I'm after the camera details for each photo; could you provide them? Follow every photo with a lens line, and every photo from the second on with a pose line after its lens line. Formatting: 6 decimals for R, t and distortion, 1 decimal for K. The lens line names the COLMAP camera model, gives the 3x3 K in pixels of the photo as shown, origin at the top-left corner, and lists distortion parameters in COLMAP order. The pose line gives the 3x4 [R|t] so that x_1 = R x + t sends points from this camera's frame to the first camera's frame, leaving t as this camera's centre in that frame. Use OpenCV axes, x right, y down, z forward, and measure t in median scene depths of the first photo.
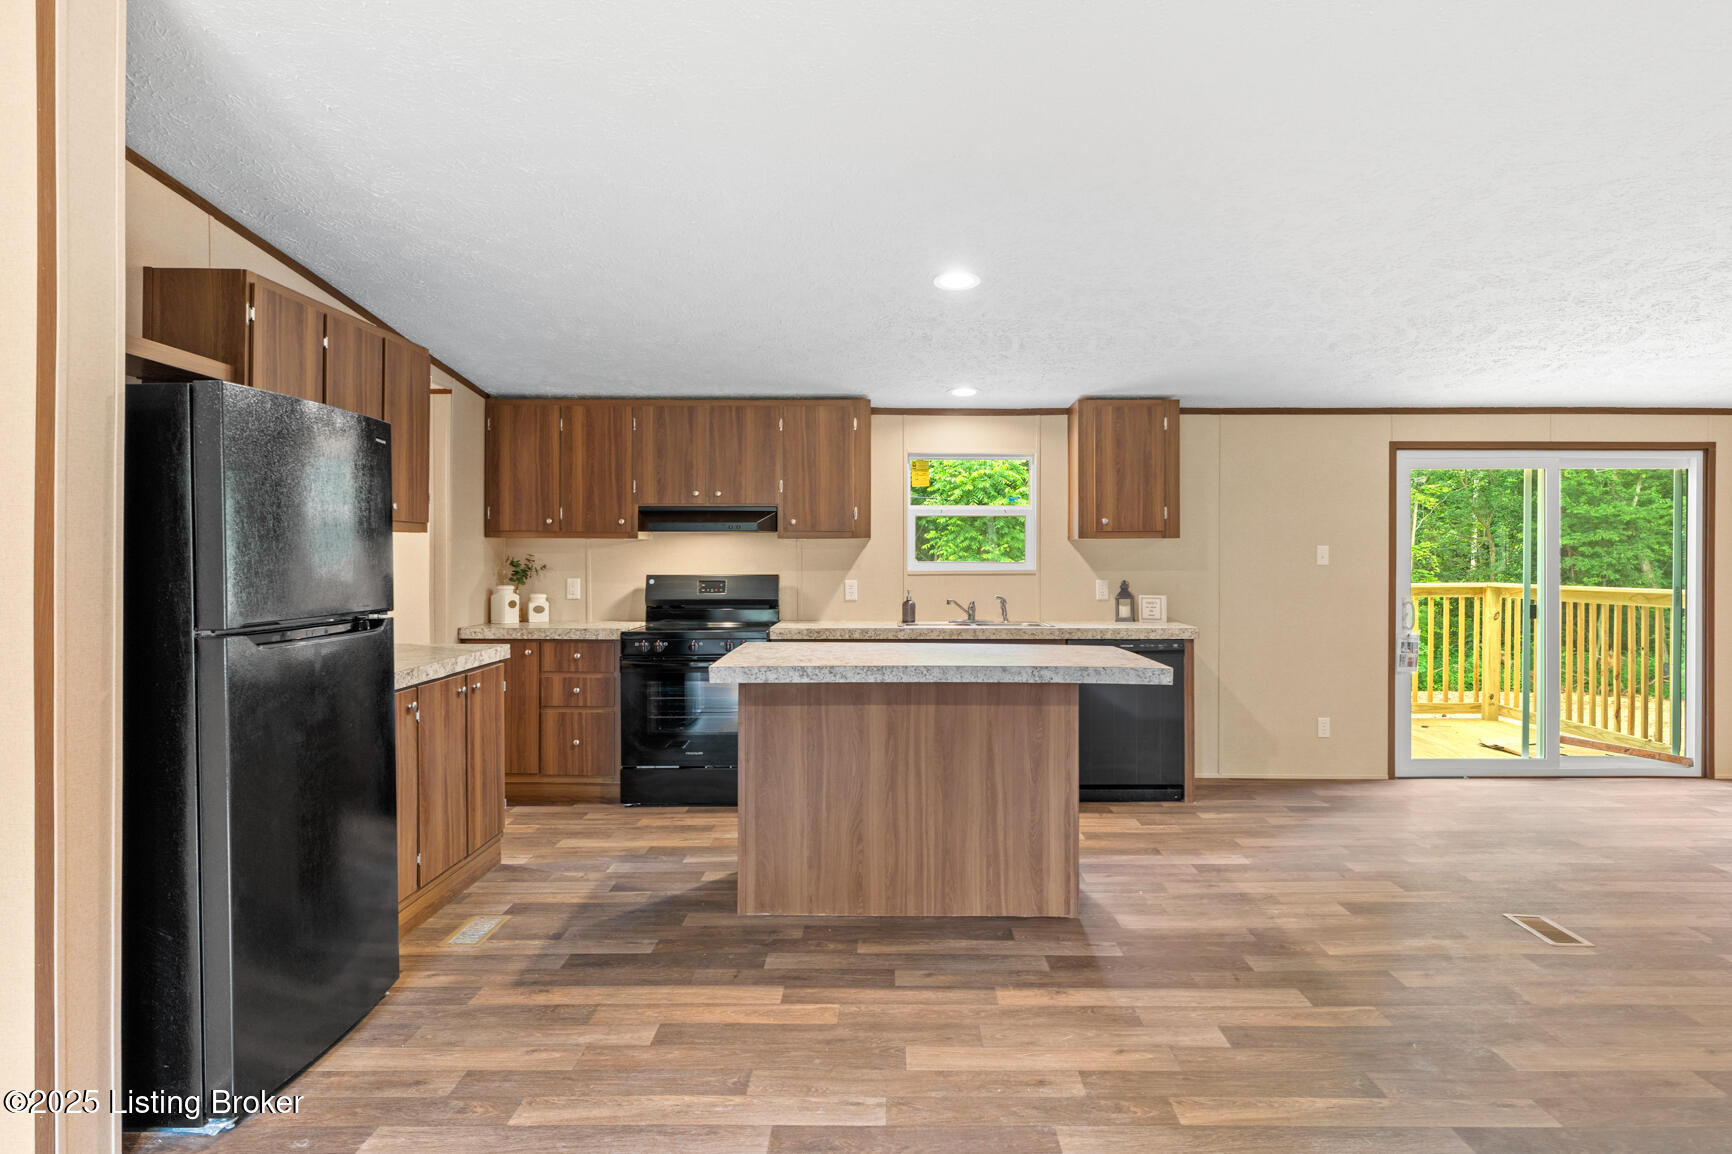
lens RADIAL K [[1068.2, 0, 866.0], [0, 1068.2, 577.0], [0, 0, 1]] dist [-0.001953, -0.000388]
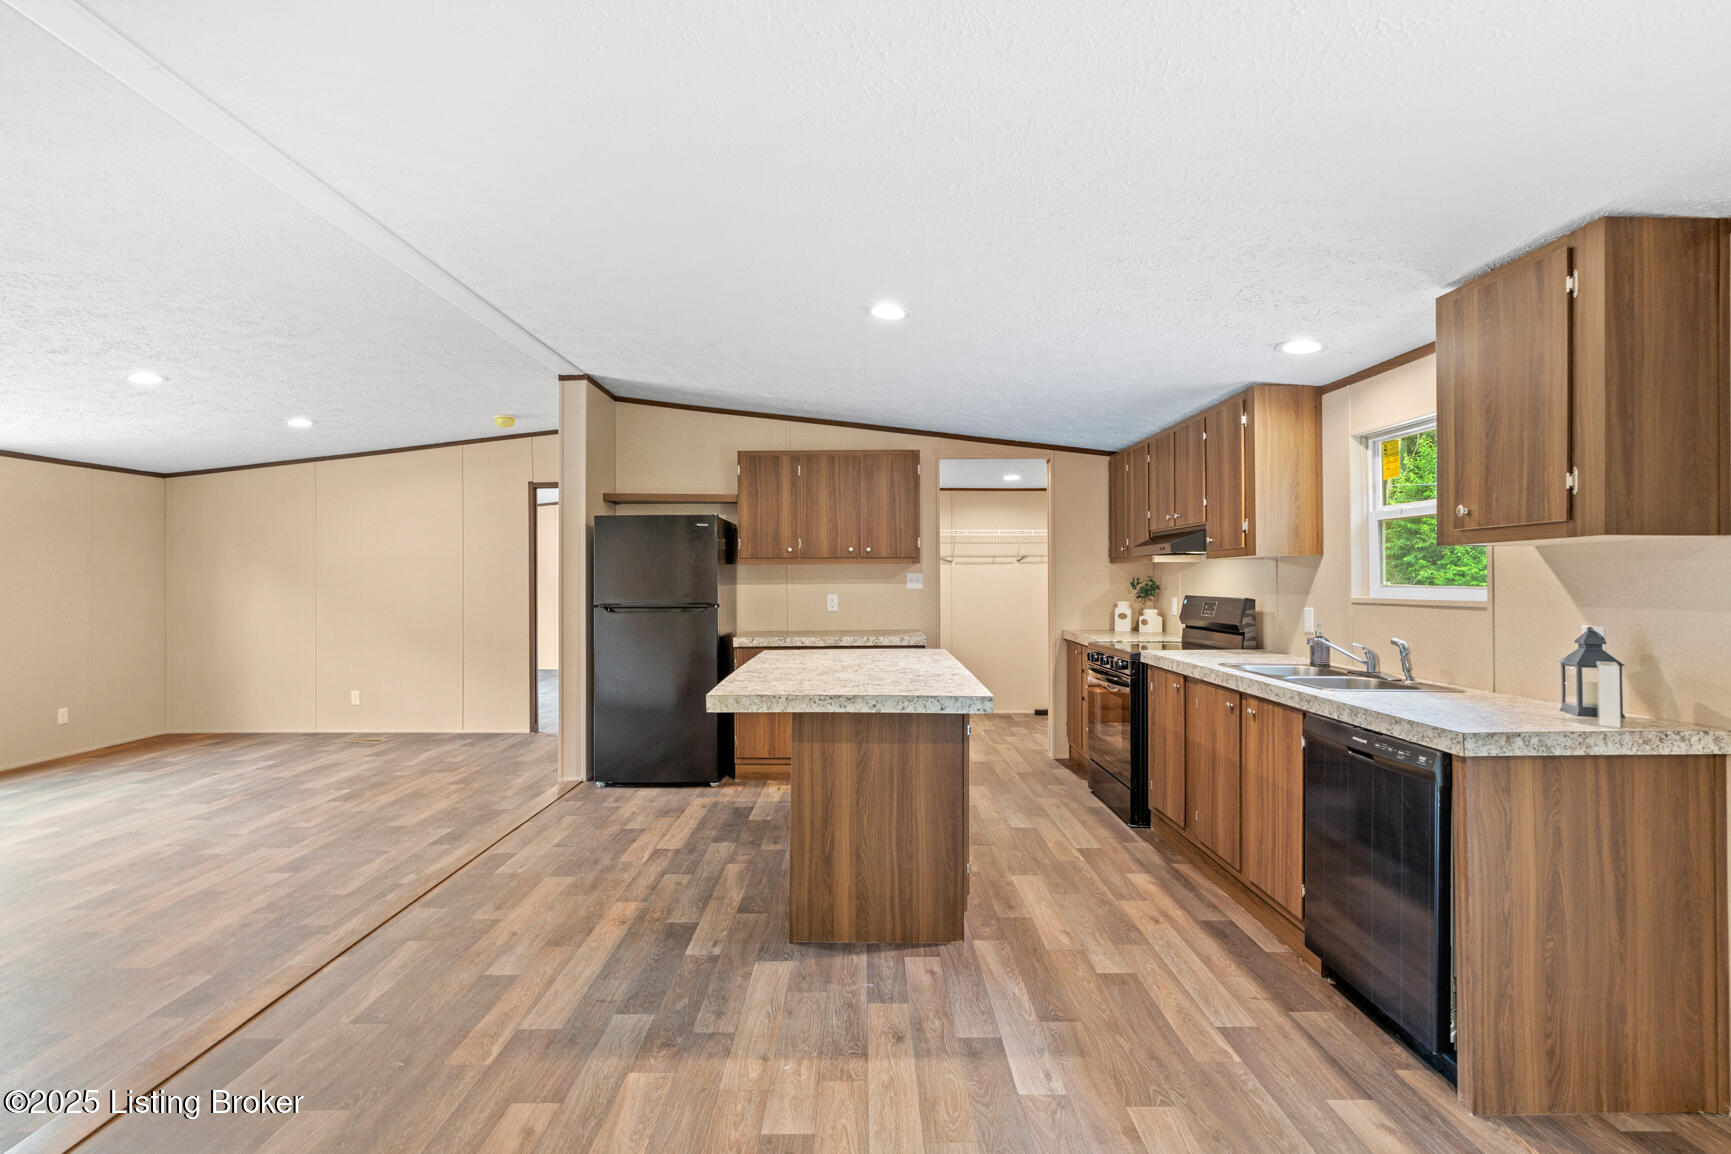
lens RADIAL K [[800.2, 0, 834.5], [0, 800.2, 572.5], [0, 0, 1]] dist [-0.010802, 0.000168]
pose [[-0.007643, -0.007391, -0.999943, 1.065286], [-0.023623, 0.999695, -0.007209, -0.018598], [0.999692, 0.023566, -0.007815, 1.188956]]
